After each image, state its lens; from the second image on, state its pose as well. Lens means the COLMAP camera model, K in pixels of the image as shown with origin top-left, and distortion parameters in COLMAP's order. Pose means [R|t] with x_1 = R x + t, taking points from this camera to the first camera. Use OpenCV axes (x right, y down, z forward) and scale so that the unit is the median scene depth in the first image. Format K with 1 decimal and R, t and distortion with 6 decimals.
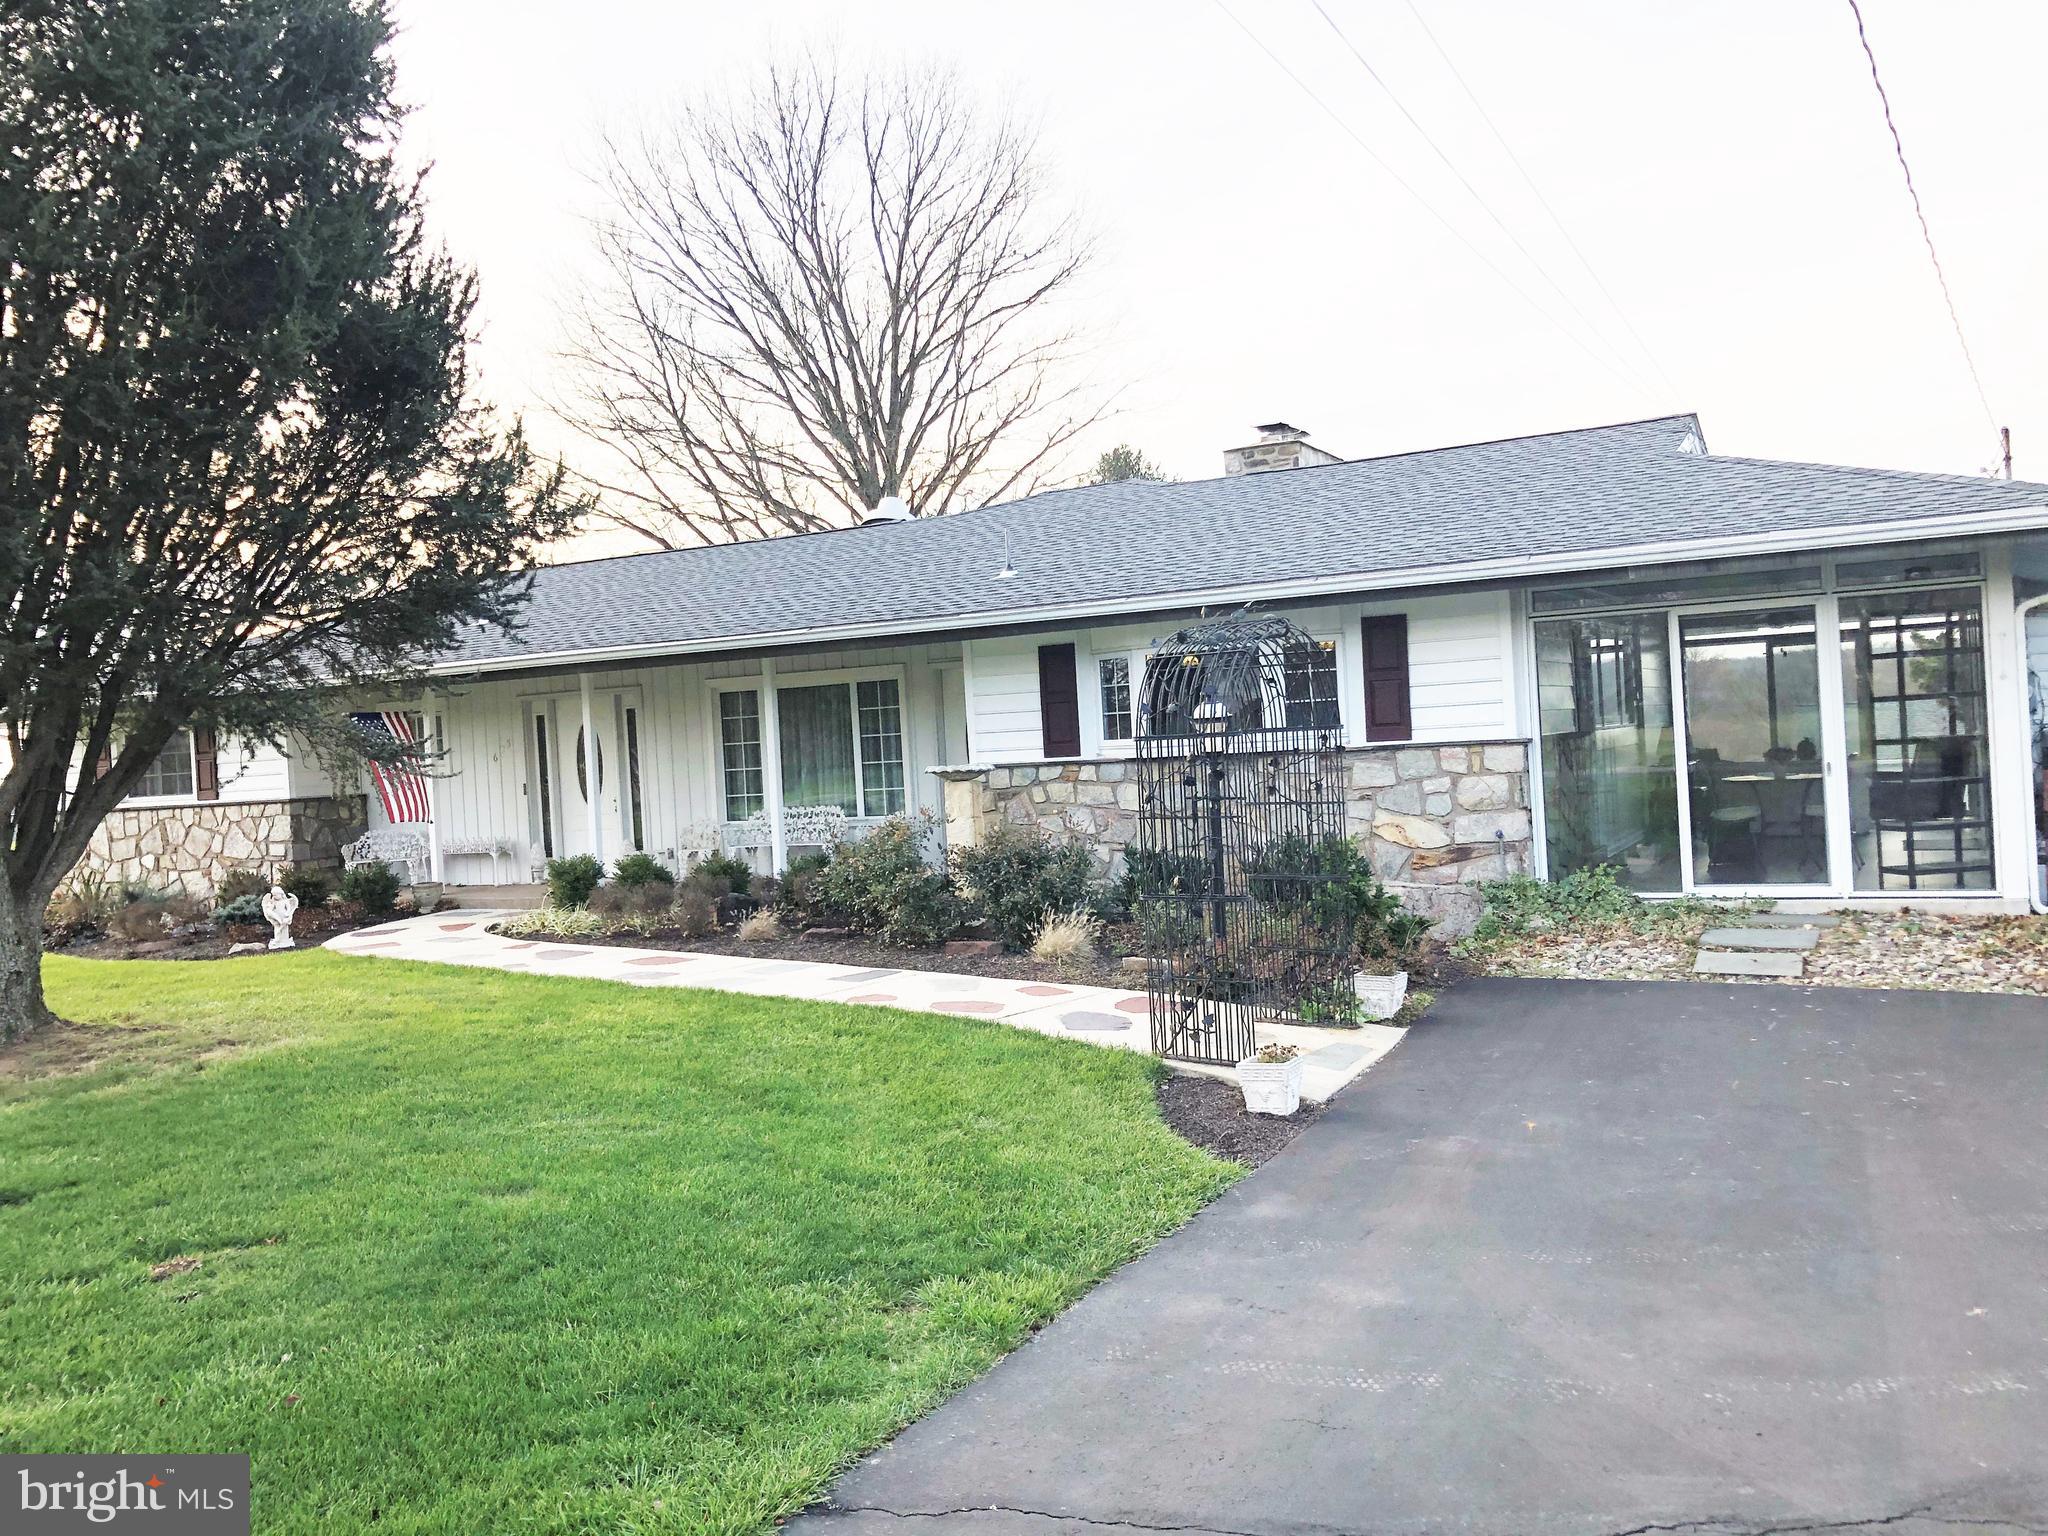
lens RADIAL K [[1670.8, 0, 1024.0], [0, 1670.8, 768.0], [0, 0, 1]] dist [-0.006606, 0.013594]
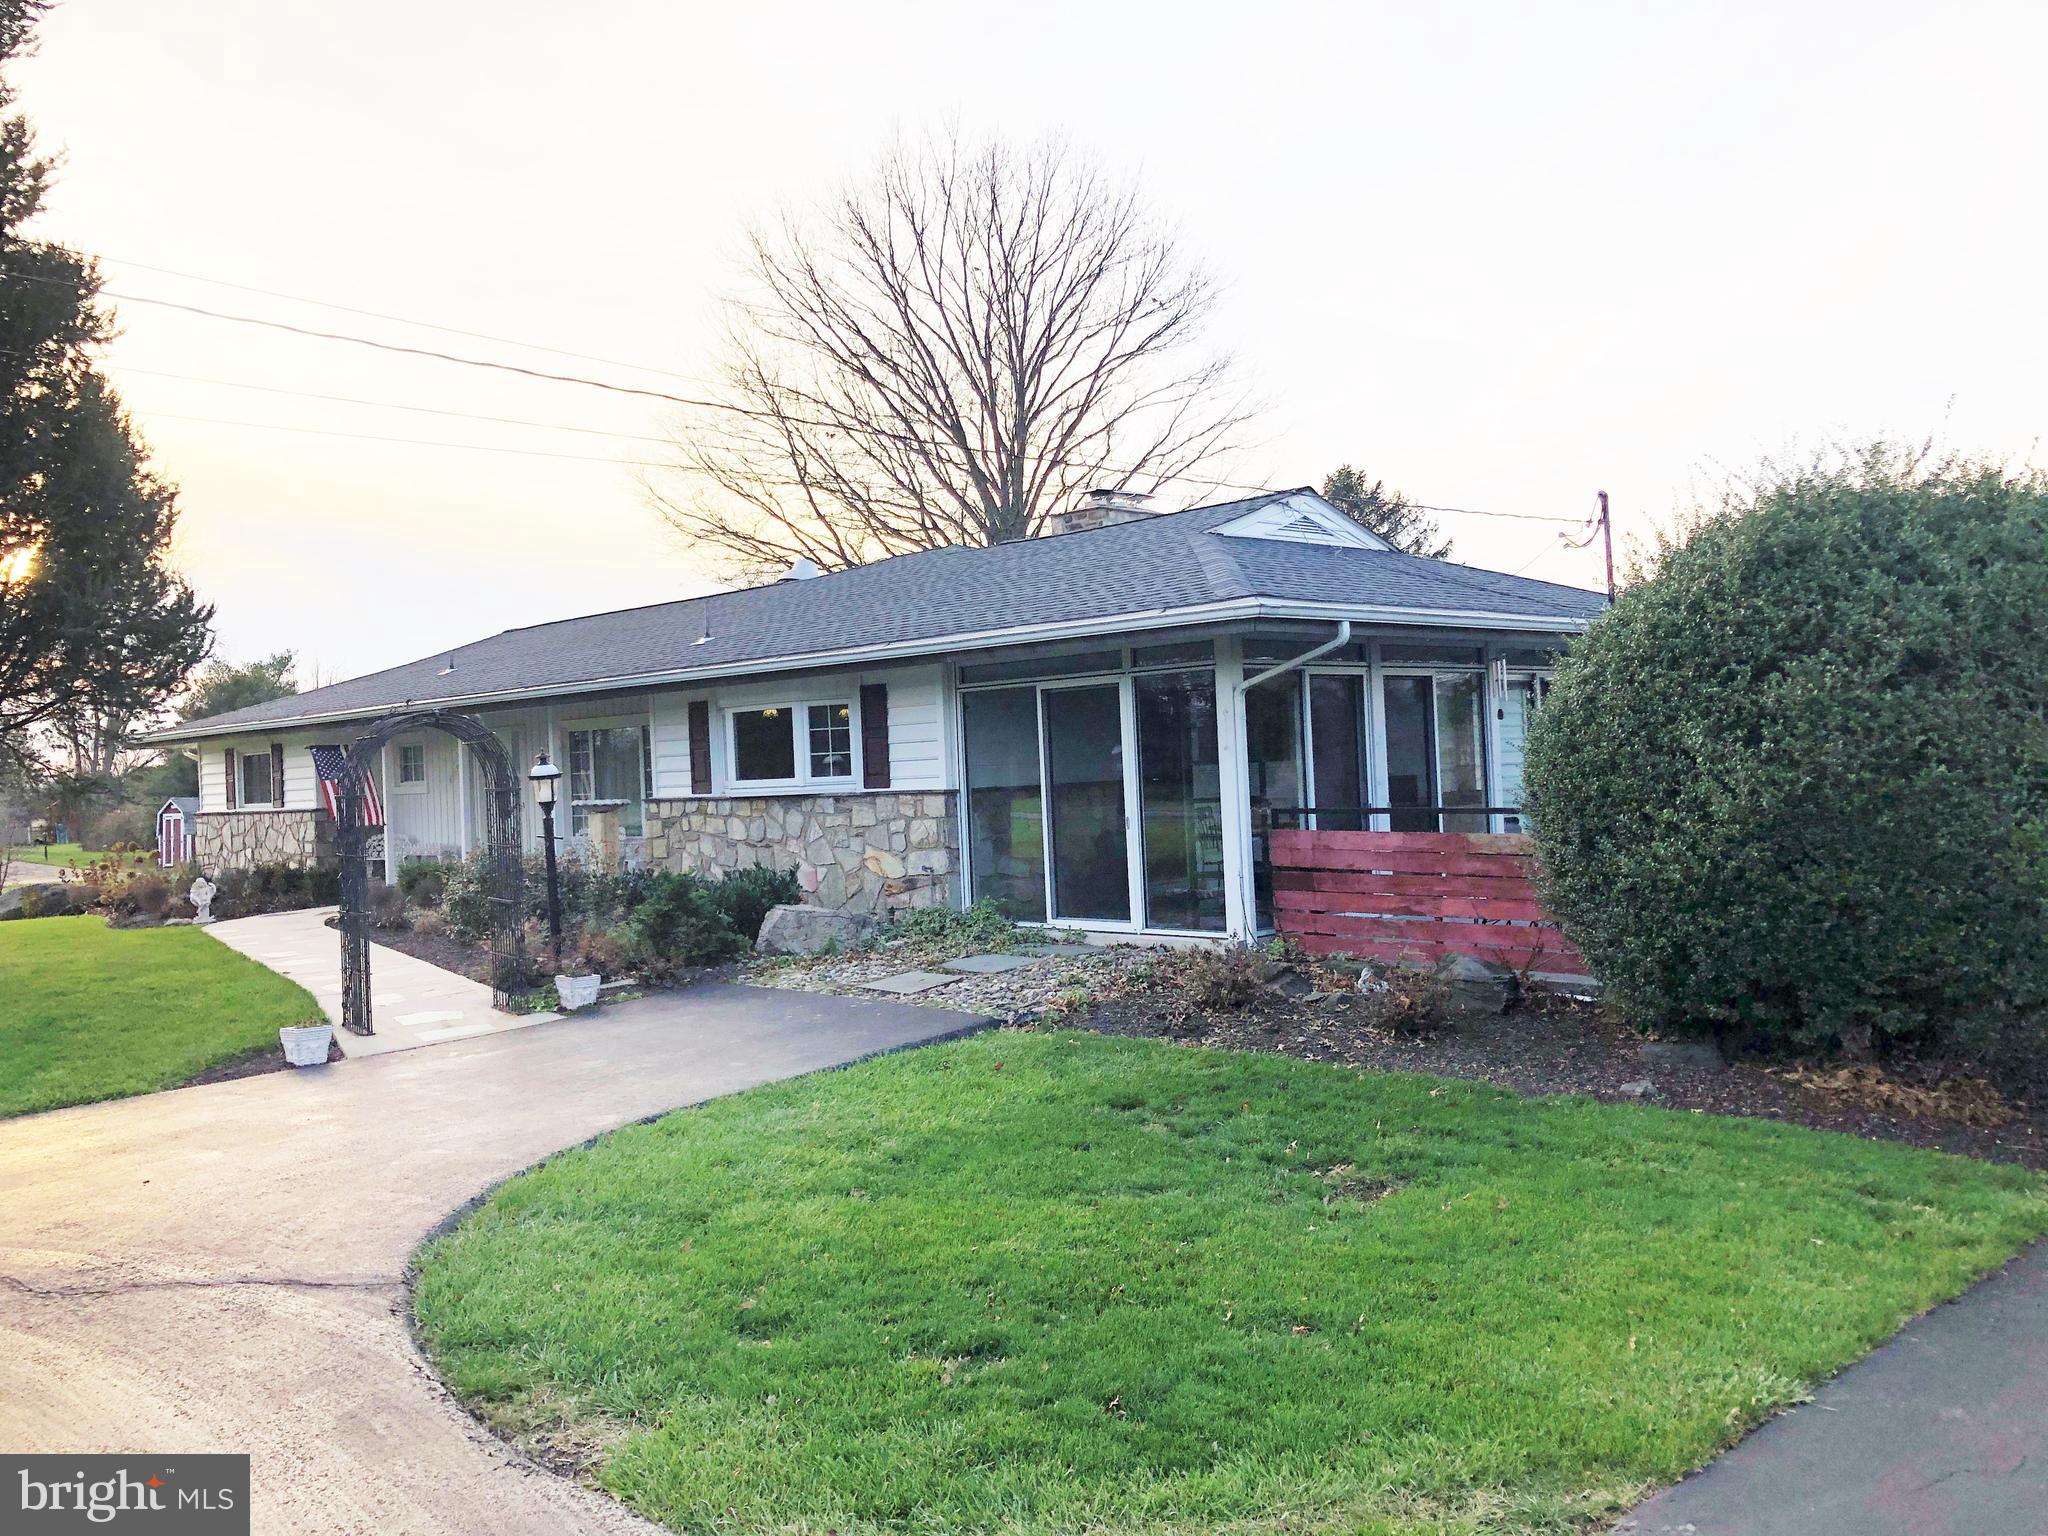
lens RADIAL K [[1670.8, 0, 1024.0], [0, 1670.8, 768.0], [0, 0, 1]] dist [-0.006606, 0.013594]
pose [[0.970888, 0.015811, -0.239012, 0.608347], [-0.016808, 0.999856, -0.002133, -0.030057], [0.238944, 0.006088, 0.971014, -0.141987]]
